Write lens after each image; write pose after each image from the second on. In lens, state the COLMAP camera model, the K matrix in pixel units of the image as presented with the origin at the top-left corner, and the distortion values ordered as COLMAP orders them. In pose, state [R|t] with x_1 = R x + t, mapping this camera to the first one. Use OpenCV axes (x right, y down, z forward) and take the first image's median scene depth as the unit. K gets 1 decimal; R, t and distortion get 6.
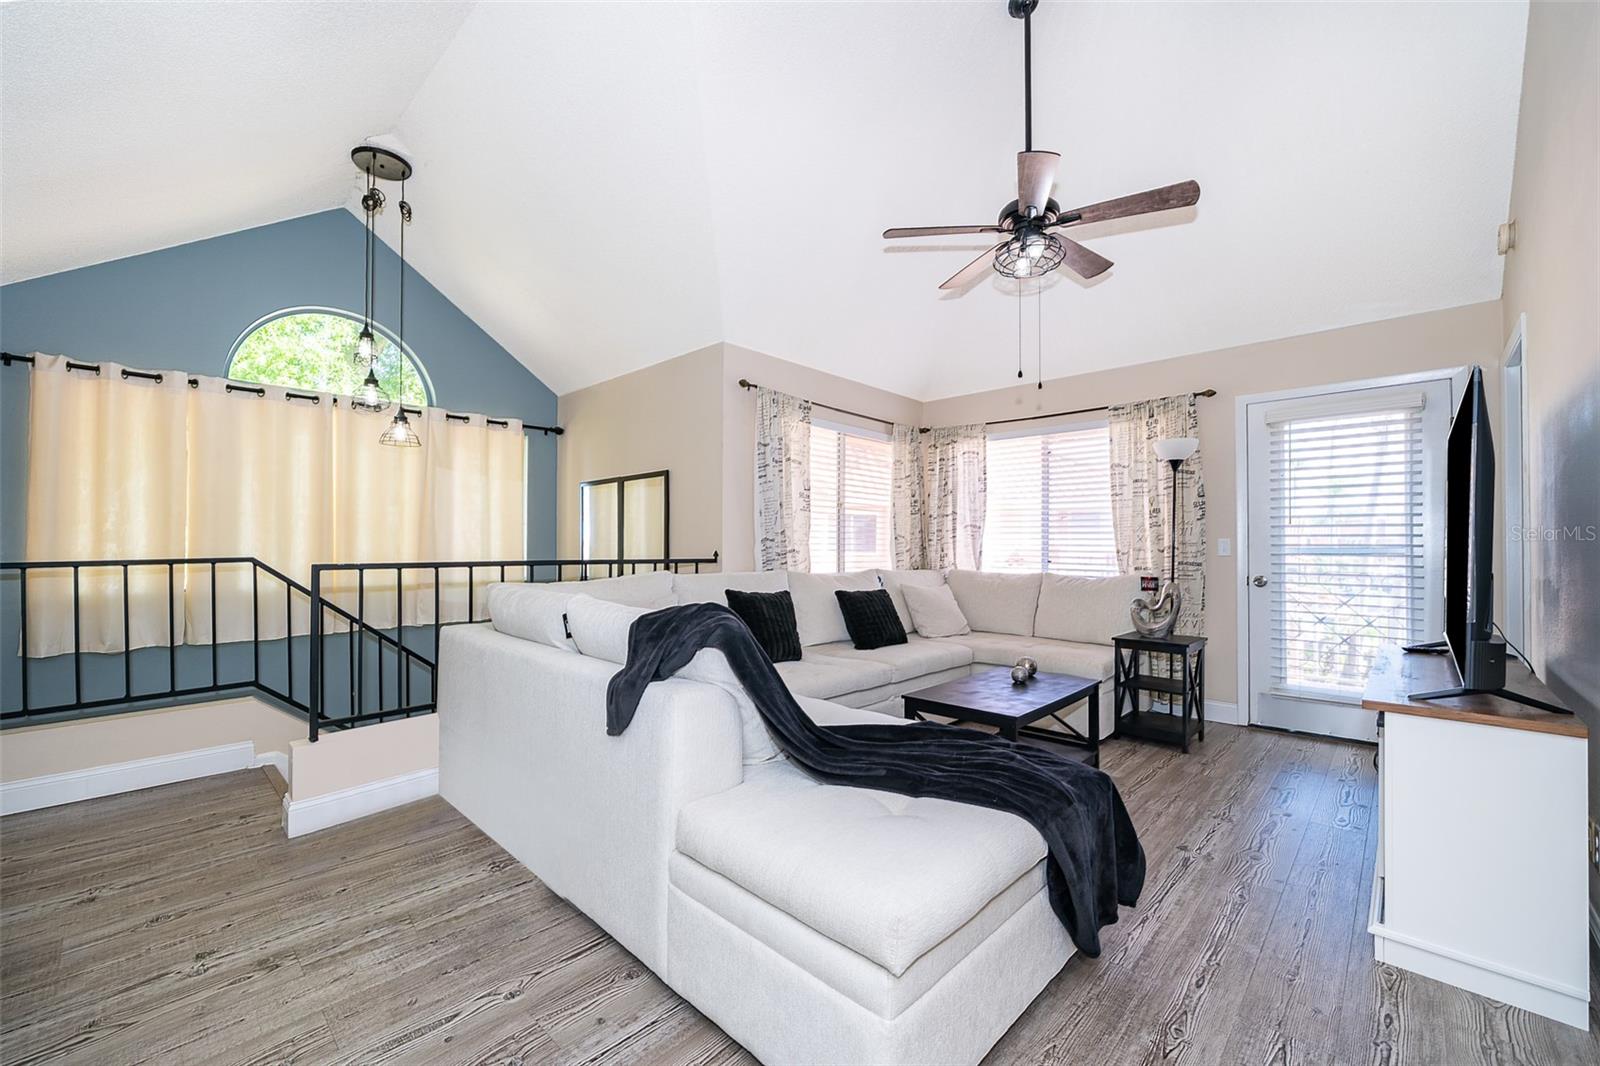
lens RADIAL K [[644.5, 0, 797.3], [0, 644.5, 543.0], [0, 0, 1]] dist [-0.000003, 0.000934]
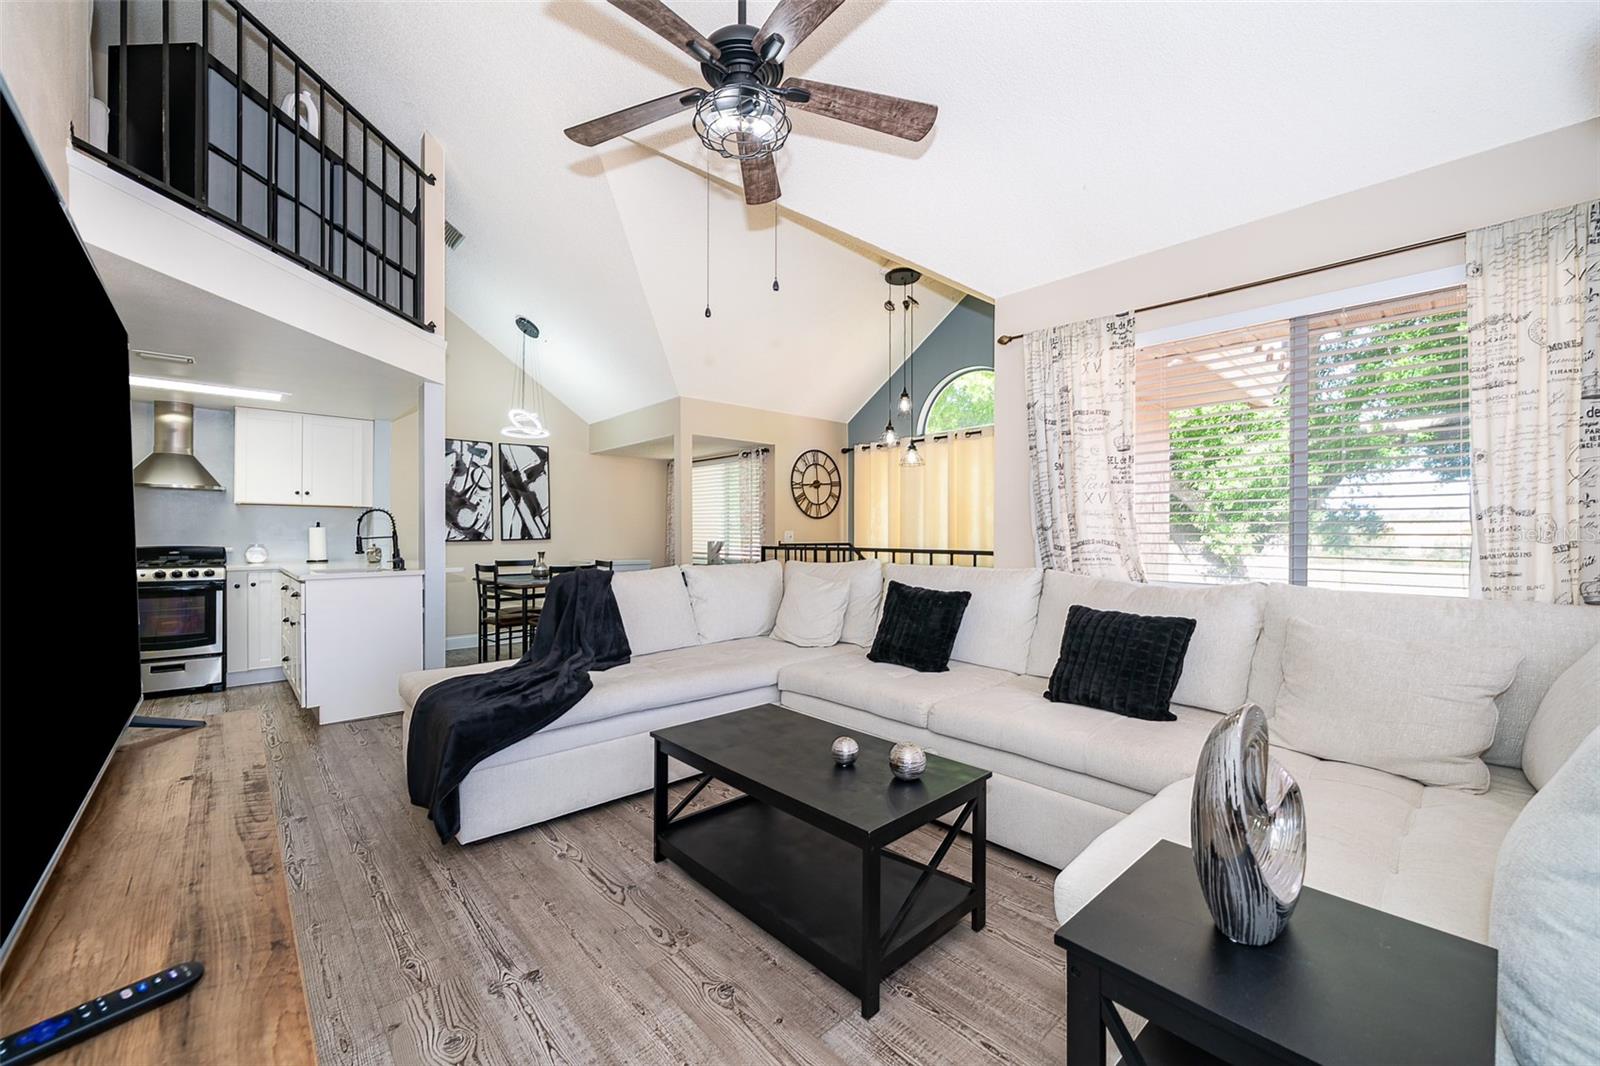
lens RADIAL K [[644.5, 0, 806.8], [0, 644.5, 535.2], [0, 0, 1]] dist [-0.000003, 0.000934]
pose [[-0.064378, -0.005751, -0.997909, 0.739454], [0.000653, 0.999983, -0.005805, 0.007784], [0.997925, -0.001025, -0.064373, 0.781562]]
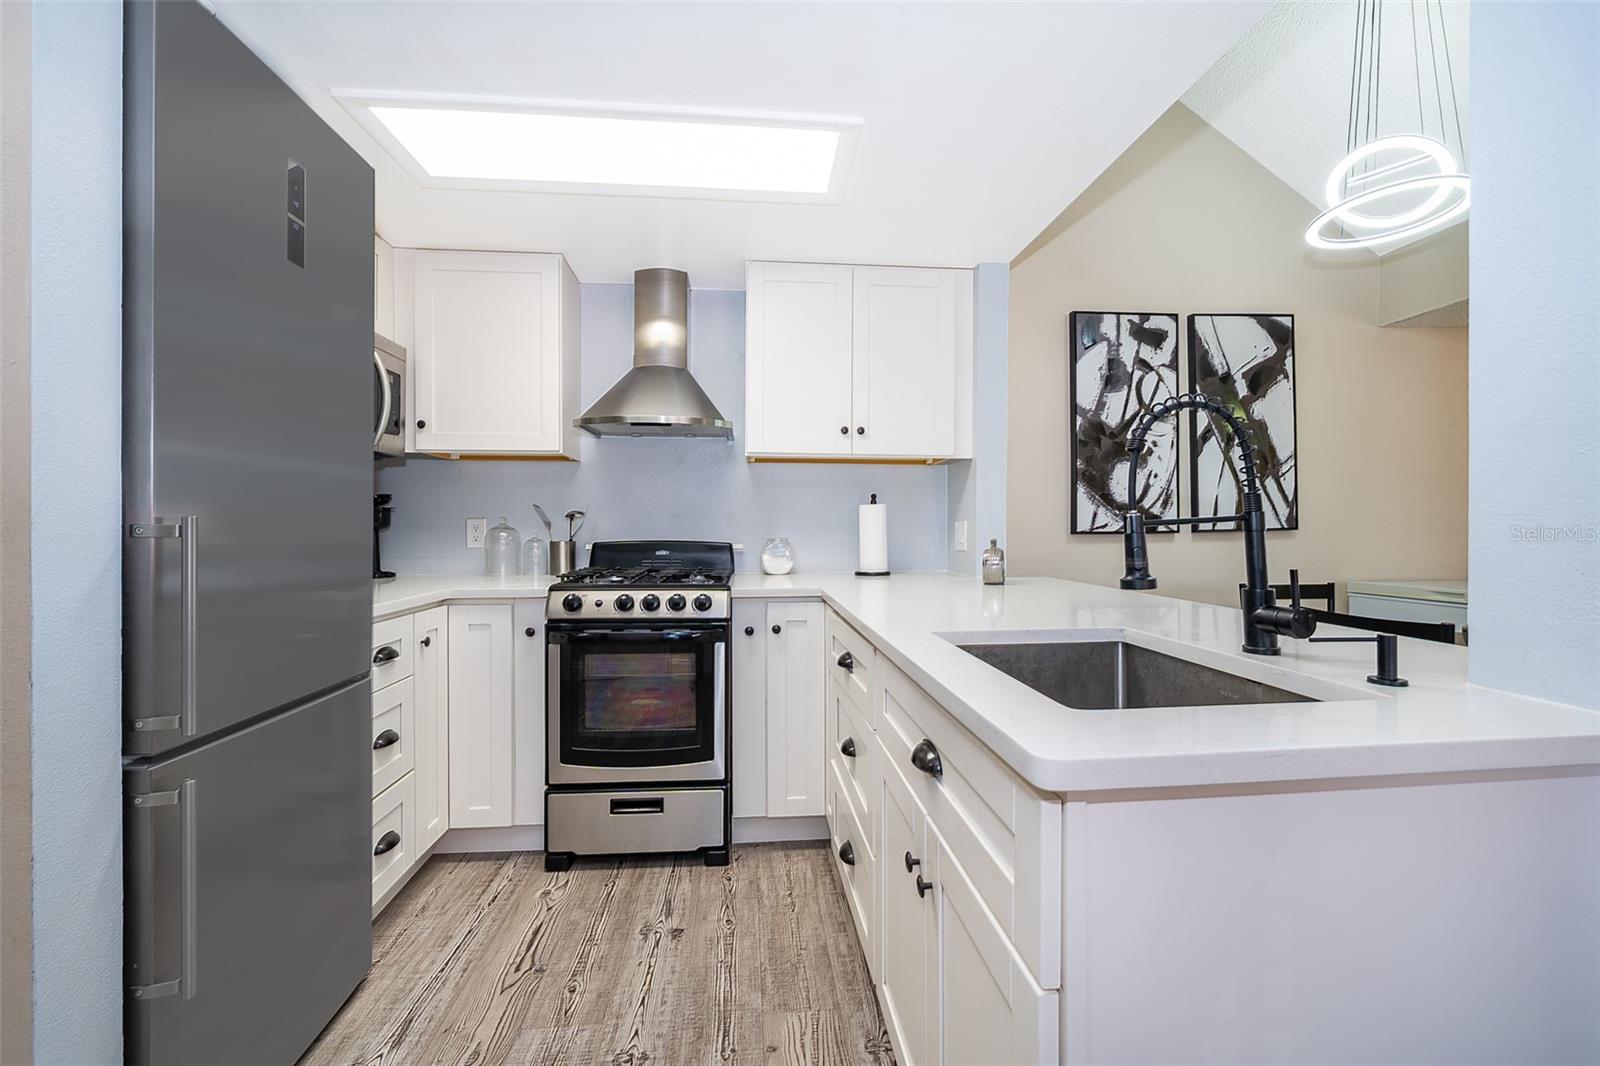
lens RADIAL K [[644.5, 0, 798.2], [0, 644.5, 530.6], [0, 0, 1]] dist [-0.000003, 0.000934]
pose [[-0.655163, -0.001032, -0.755487, 0.390914], [-0.002627, 0.999996, 0.000912, 0.008664], [0.755483, 0.002582, -0.655163, 0.432136]]
